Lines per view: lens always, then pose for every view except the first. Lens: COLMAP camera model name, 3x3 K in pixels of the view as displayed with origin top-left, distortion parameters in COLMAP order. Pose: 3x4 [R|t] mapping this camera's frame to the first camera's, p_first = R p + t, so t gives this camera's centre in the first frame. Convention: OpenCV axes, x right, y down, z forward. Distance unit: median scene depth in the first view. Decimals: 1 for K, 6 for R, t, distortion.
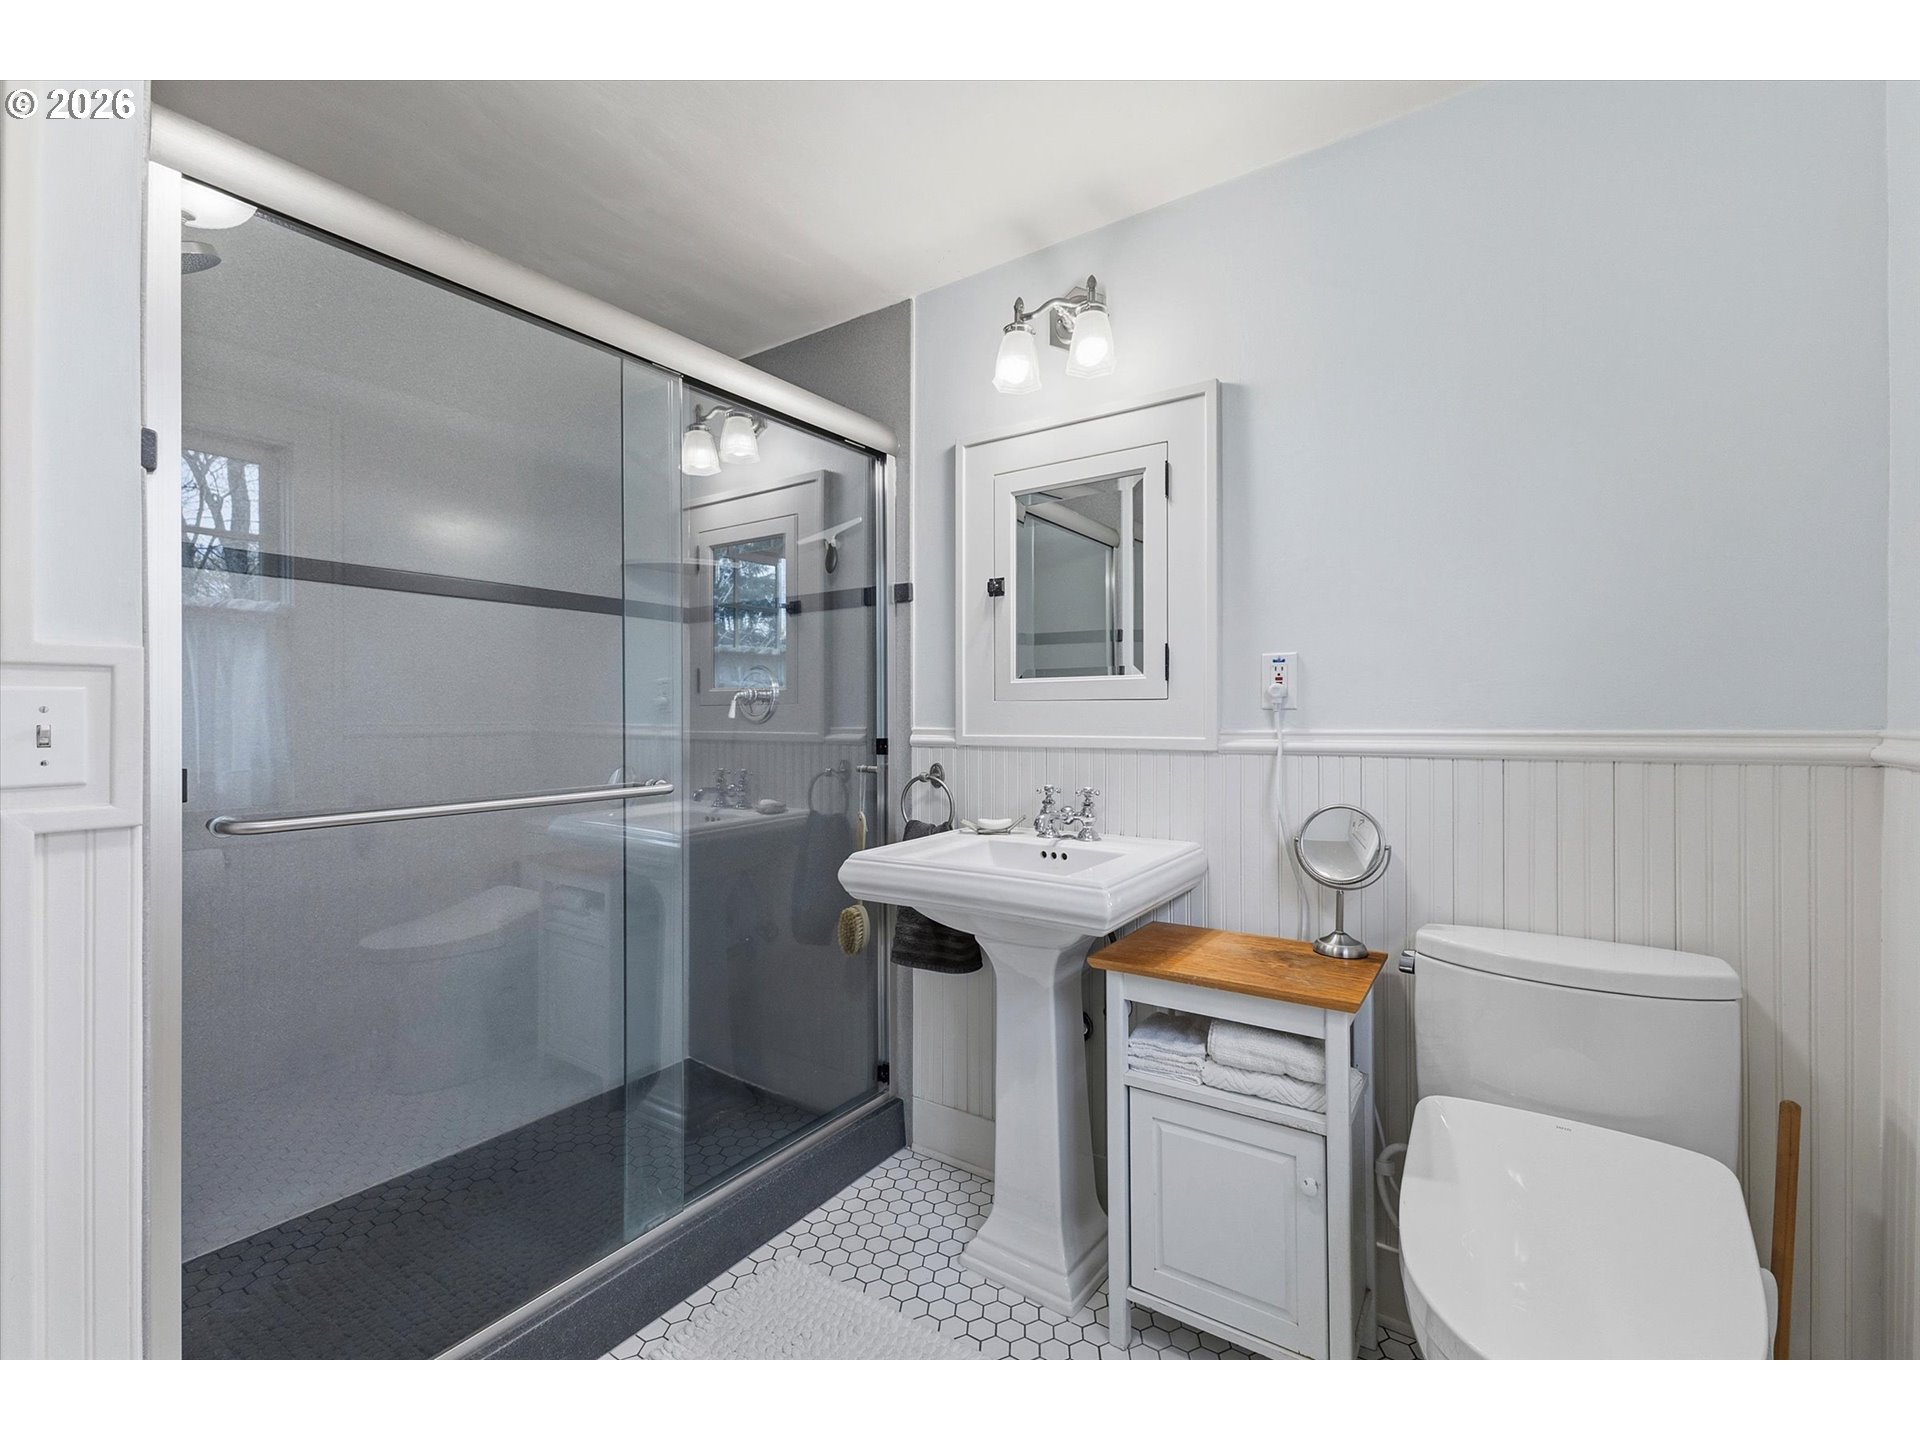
lens RADIAL K [[834.1, 0, 958.2], [0, 834.1, 713.7], [0, 0, 1]] dist [0.008724, -0.001138]
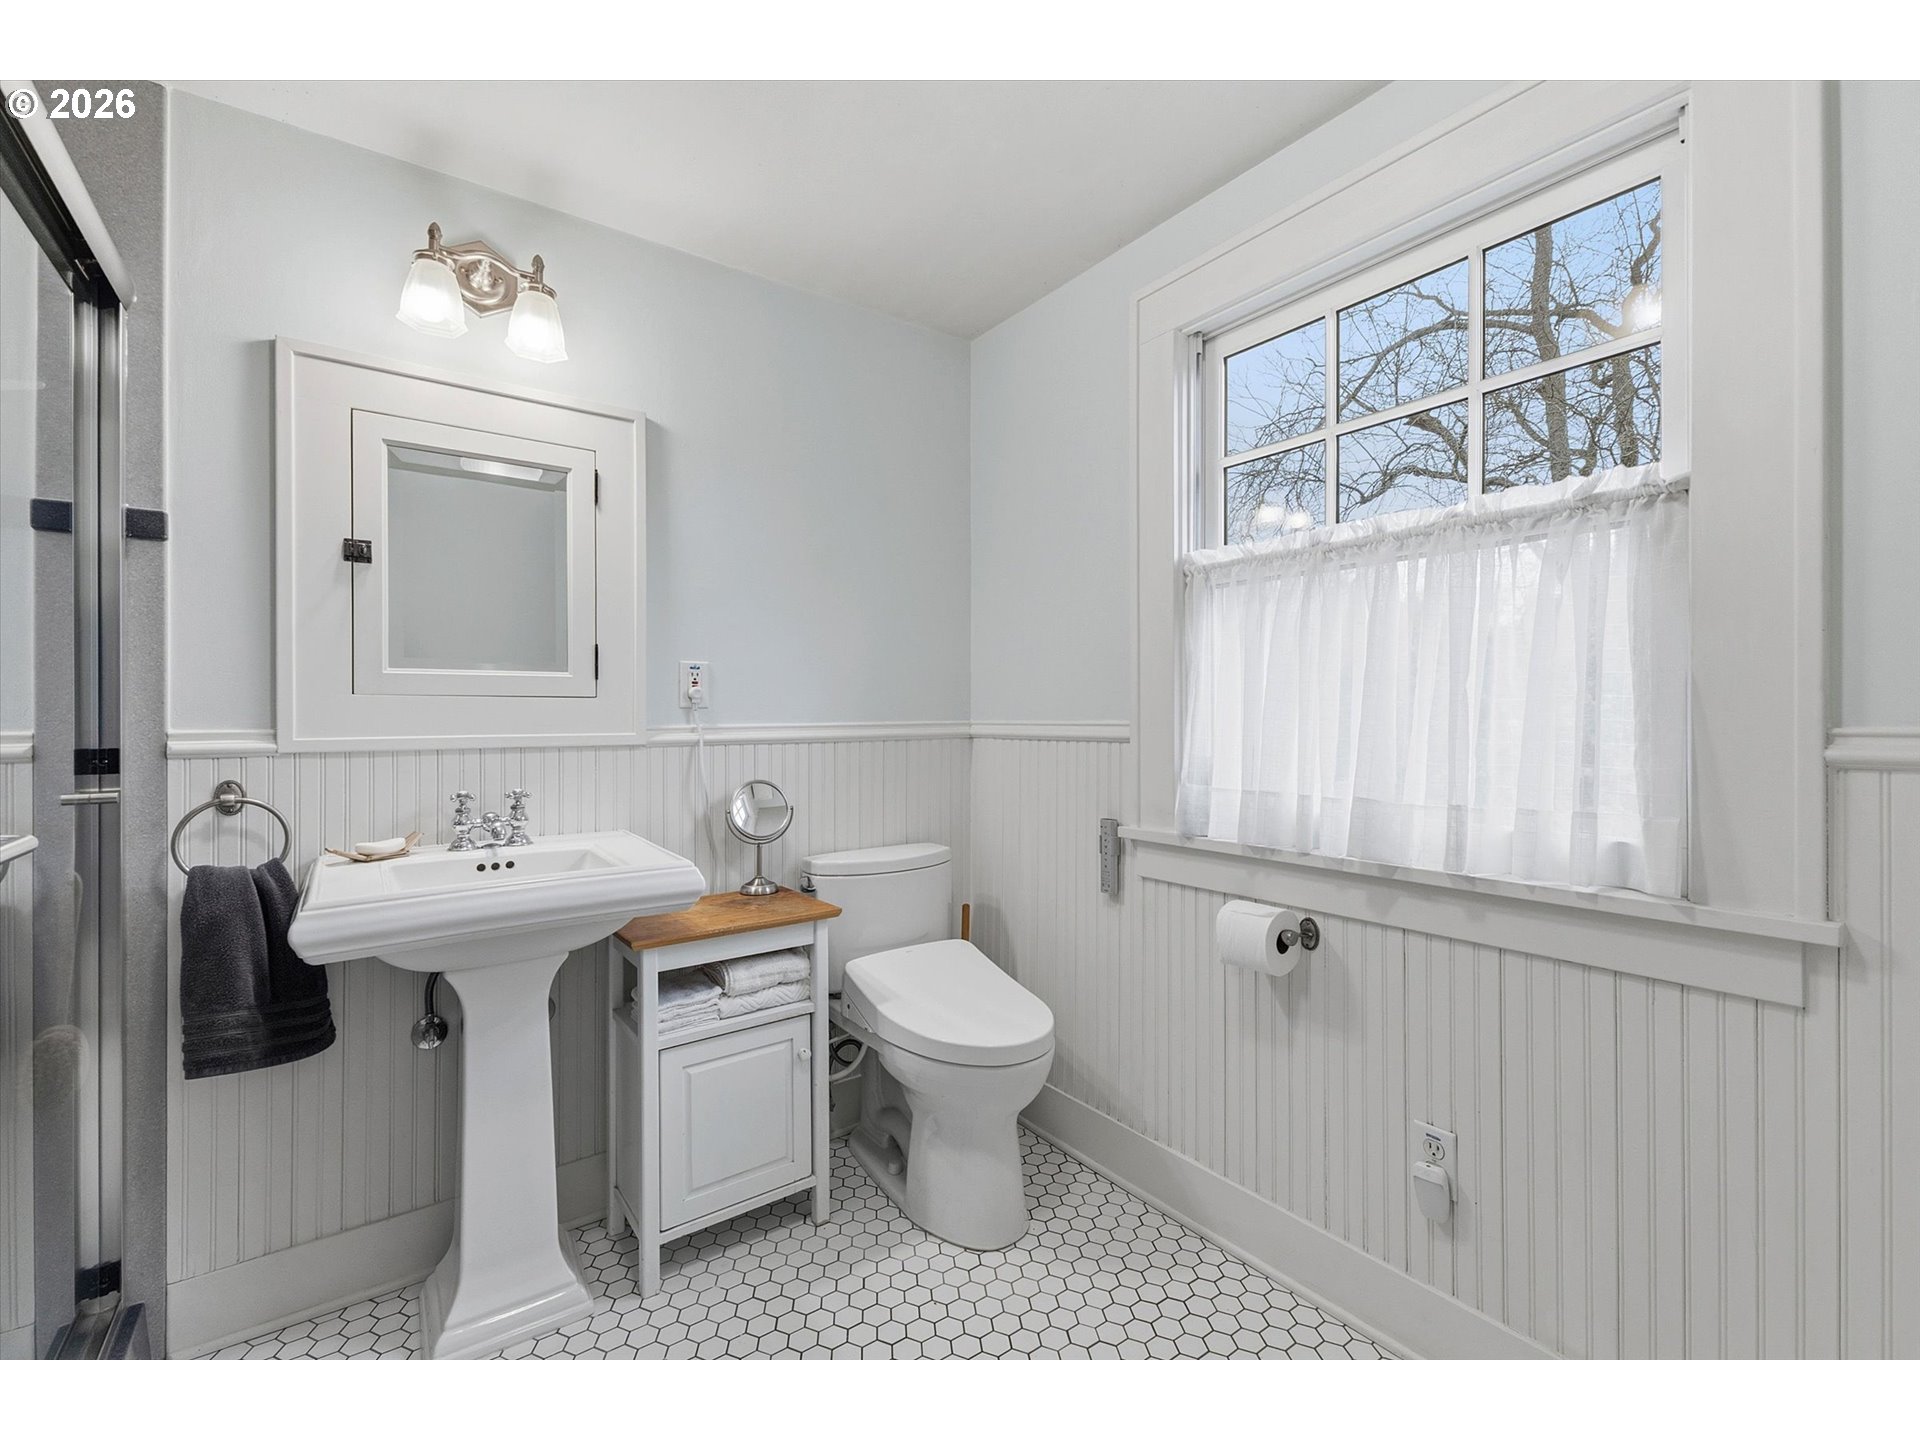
lens RADIAL K [[834.1, 0, 958.2], [0, 834.1, 713.7], [0, 0, 1]] dist [0.008724, -0.001138]
pose [[0.329550, 0.002897, 0.944134, -0.585911], [-0.000786, 0.999996, -0.002794, 0.005557], [-0.944138, 0.000178, 0.329551, 0.224435]]
